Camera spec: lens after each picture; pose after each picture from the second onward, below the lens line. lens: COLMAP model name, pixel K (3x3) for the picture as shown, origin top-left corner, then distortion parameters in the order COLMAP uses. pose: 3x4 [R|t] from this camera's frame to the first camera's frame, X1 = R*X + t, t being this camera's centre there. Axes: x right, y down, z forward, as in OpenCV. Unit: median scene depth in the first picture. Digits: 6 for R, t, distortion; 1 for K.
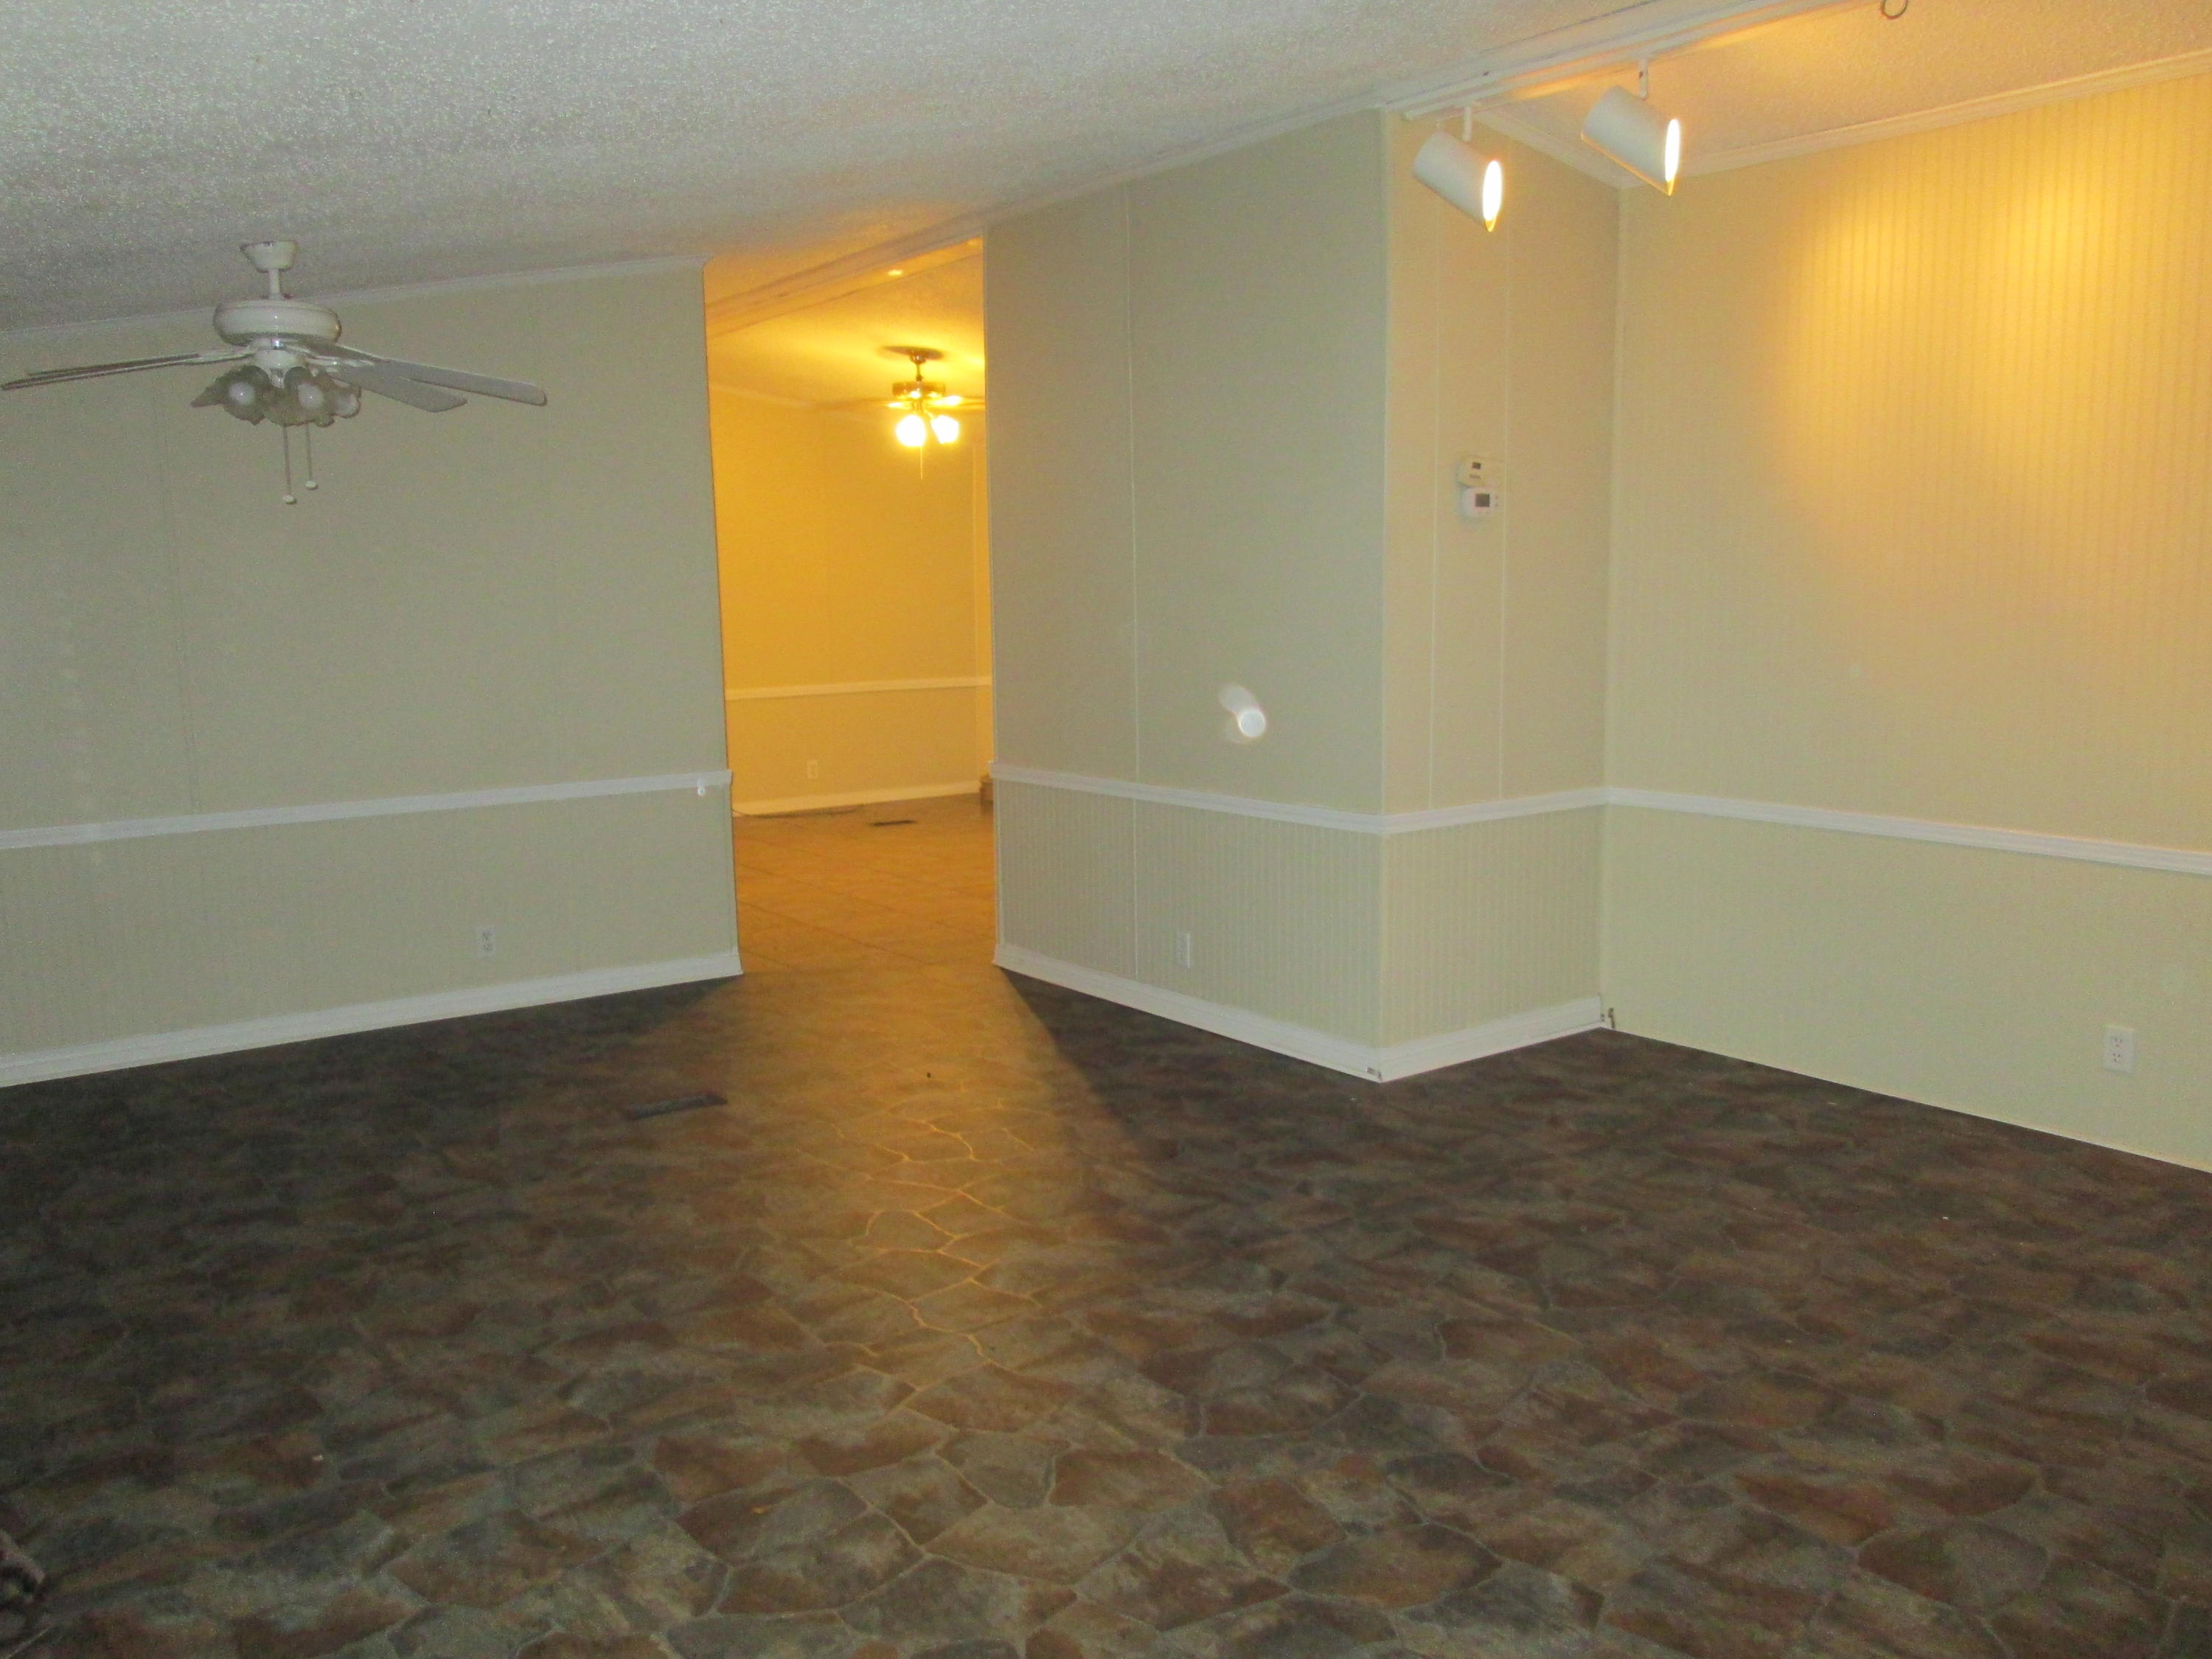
lens RADIAL K [[1846.3, 0, 1106.0], [0, 1846.3, 829.5], [0, 0, 1]] dist [-0.051809, 0.068470]
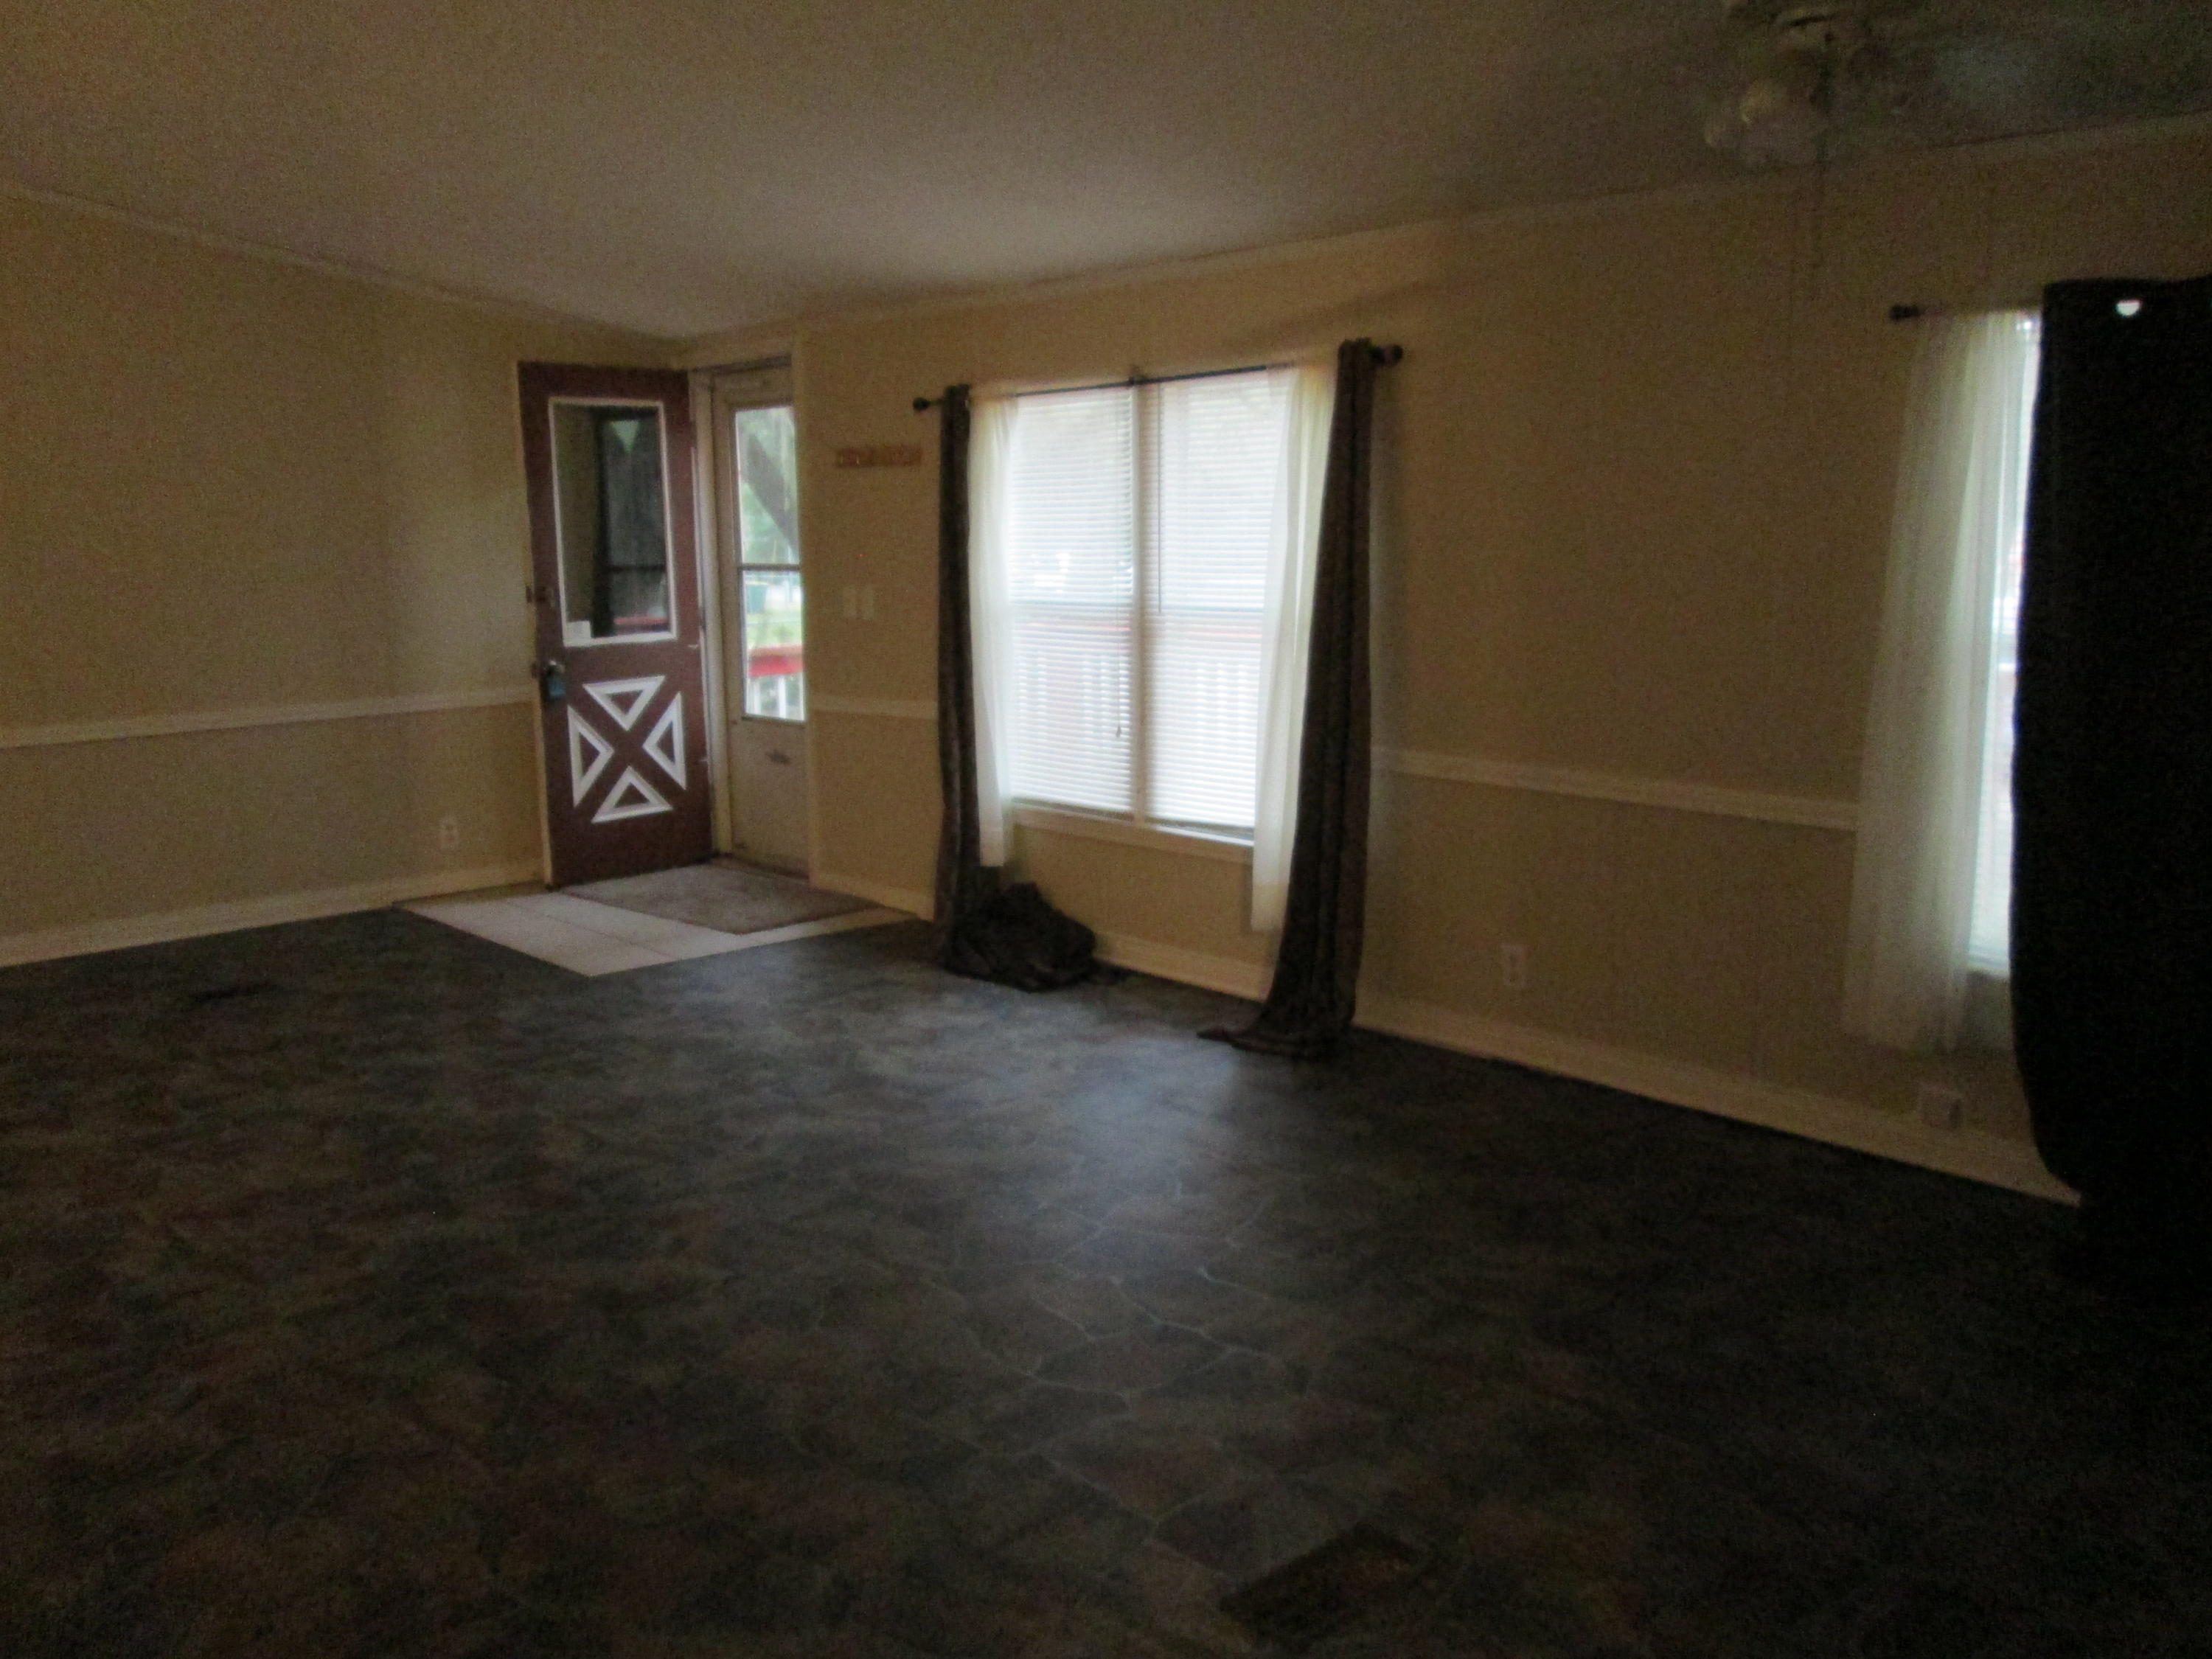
lens RADIAL K [[1838.7, 0, 1110.6], [0, 1838.7, 839.2], [0, 0, 1]] dist [-0.060751, 0.036422]
pose [[-0.991923, 0.054599, -0.114487, -0.213641], [0.015347, 0.947642, 0.318966, -0.272170], [0.125907, 0.314632, -0.940826, 2.087696]]
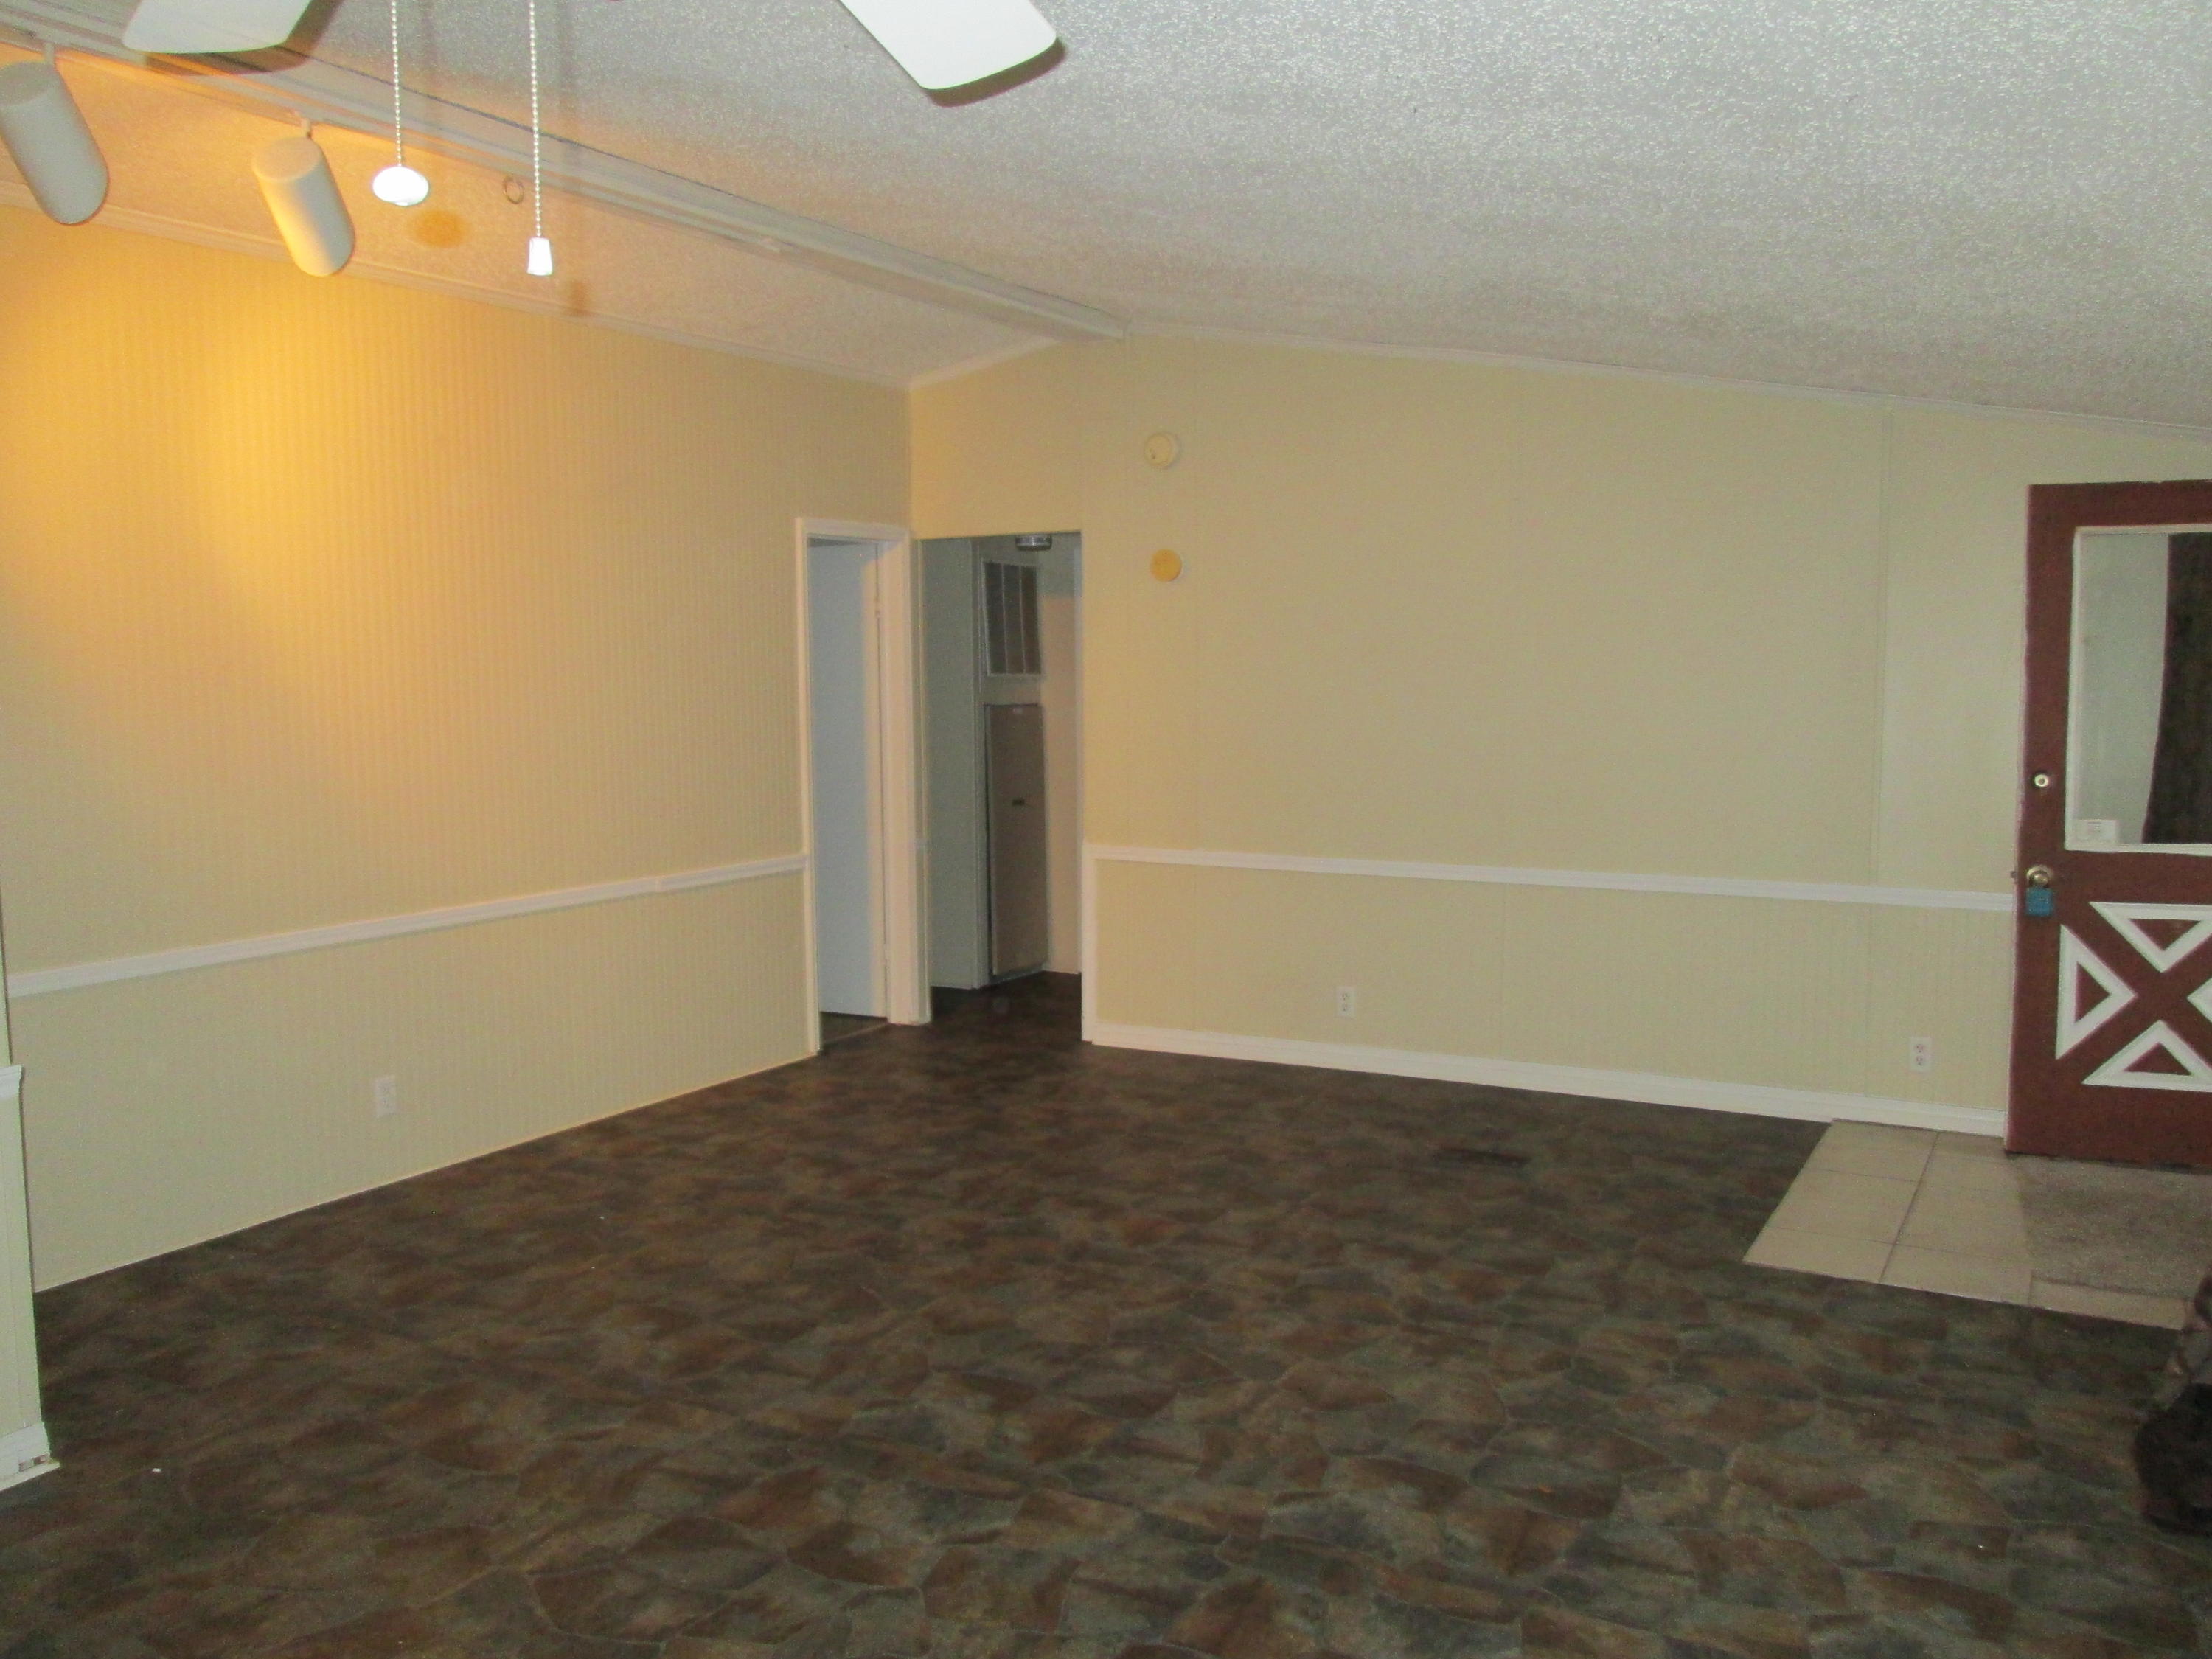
lens RADIAL K [[1838.7, 0, 1110.6], [0, 1838.7, 839.2], [0, 0, 1]] dist [-0.060751, 0.036422]
pose [[-0.430002, -0.067041, 0.900335, -0.900838], [0.146006, 0.978948, 0.142627, -0.184624], [-0.890944, 0.192784, -0.411161, 1.394030]]
